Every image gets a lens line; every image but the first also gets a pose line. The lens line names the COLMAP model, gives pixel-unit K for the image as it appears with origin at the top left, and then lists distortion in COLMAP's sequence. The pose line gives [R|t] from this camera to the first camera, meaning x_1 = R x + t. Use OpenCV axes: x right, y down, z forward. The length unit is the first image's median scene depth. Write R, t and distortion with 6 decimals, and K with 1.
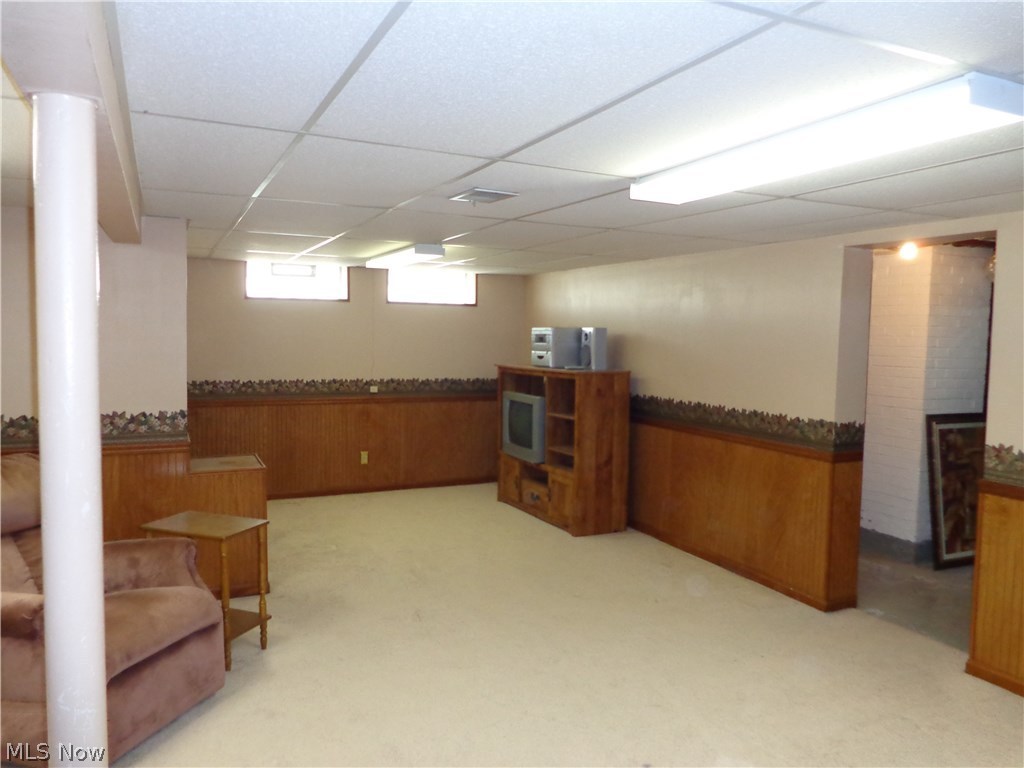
lens RADIAL K [[747.8, 0, 512.0], [0, 747.8, 384.0], [0, 0, 1]] dist [-0.006399, -0.014674]
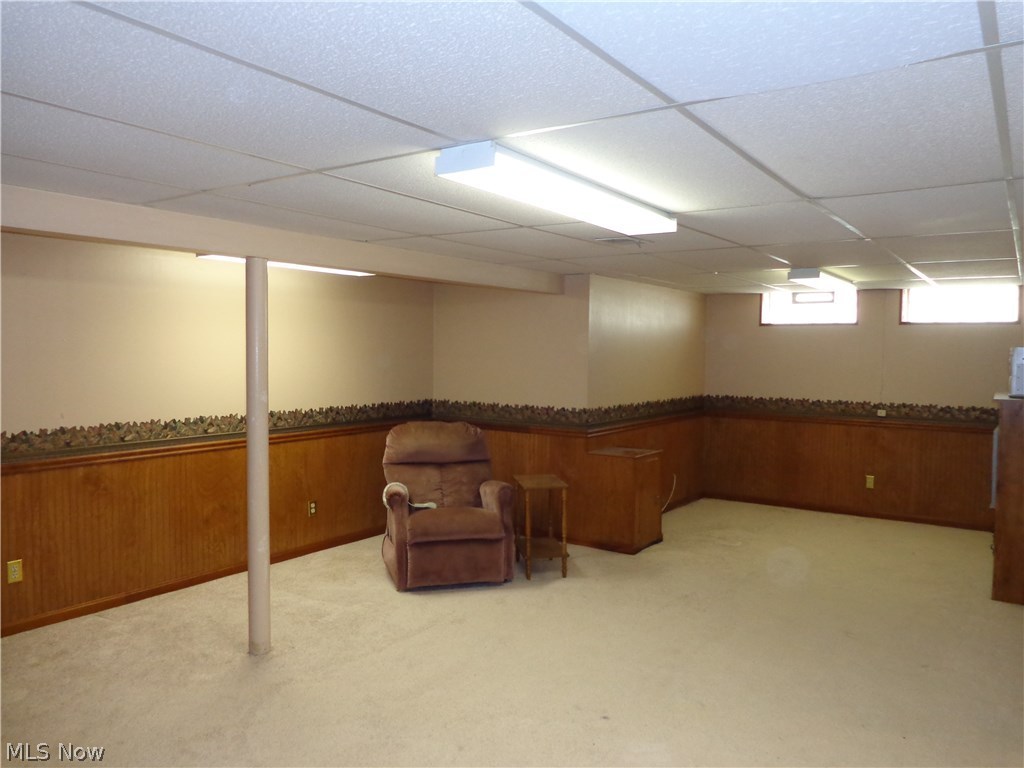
lens RADIAL K [[747.8, 0, 512.0], [0, 747.8, 384.0], [0, 0, 1]] dist [-0.006399, -0.014674]
pose [[0.497802, 0.029288, -0.866796, 0.420204], [-0.056714, 0.998390, 0.001163, -0.004494], [0.865435, 0.048581, 0.498661, 0.093286]]
